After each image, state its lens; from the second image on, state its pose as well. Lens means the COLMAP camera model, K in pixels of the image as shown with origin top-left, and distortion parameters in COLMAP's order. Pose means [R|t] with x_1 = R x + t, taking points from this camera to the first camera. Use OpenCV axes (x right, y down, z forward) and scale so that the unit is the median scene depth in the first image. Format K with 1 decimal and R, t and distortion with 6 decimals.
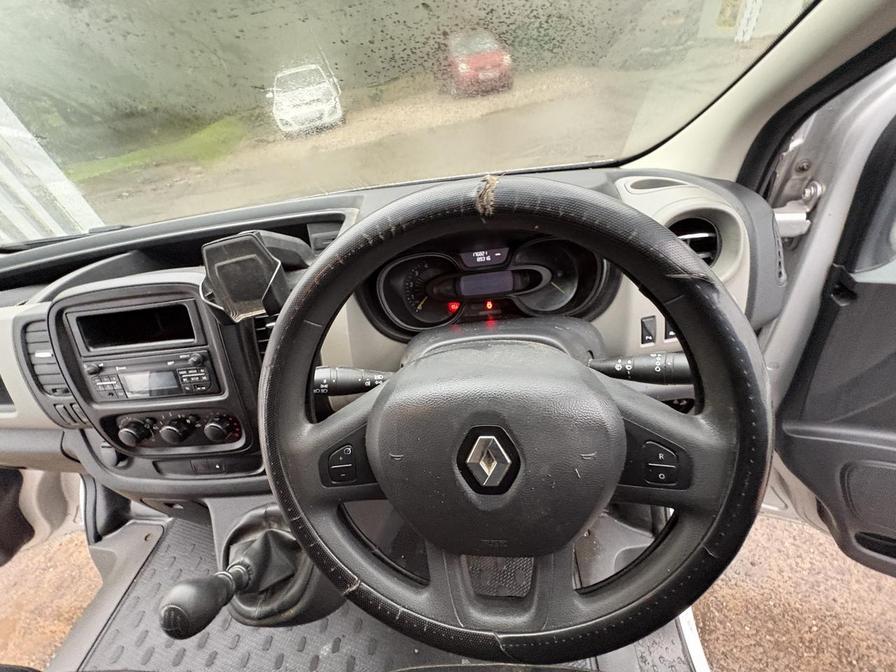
lens RADIAL K [[360.4, 0, 445.8], [0, 360.4, 337.0], [0, 0, 1]] dist [0.001287, 0.000207]
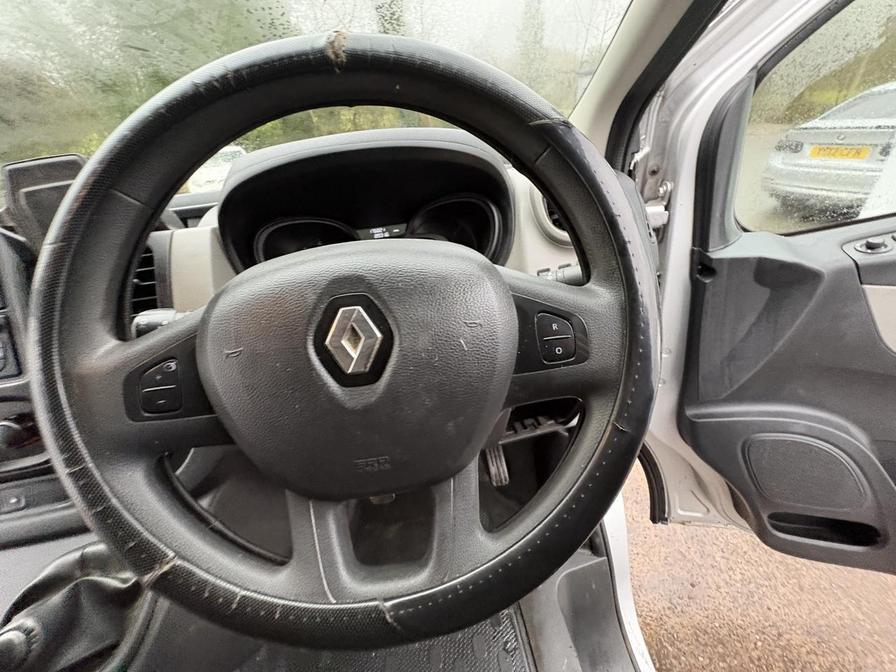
lens RADIAL K [[360.4, 0, 445.8], [0, 360.4, 337.0], [0, 0, 1]] dist [0.001287, 0.000207]
pose [[0.981151, -0.039459, 0.189173, 0.087086], [0.075568, 0.979323, -0.187660, 0.262298], [-0.177857, 0.198418, 0.963845, 0.105239]]
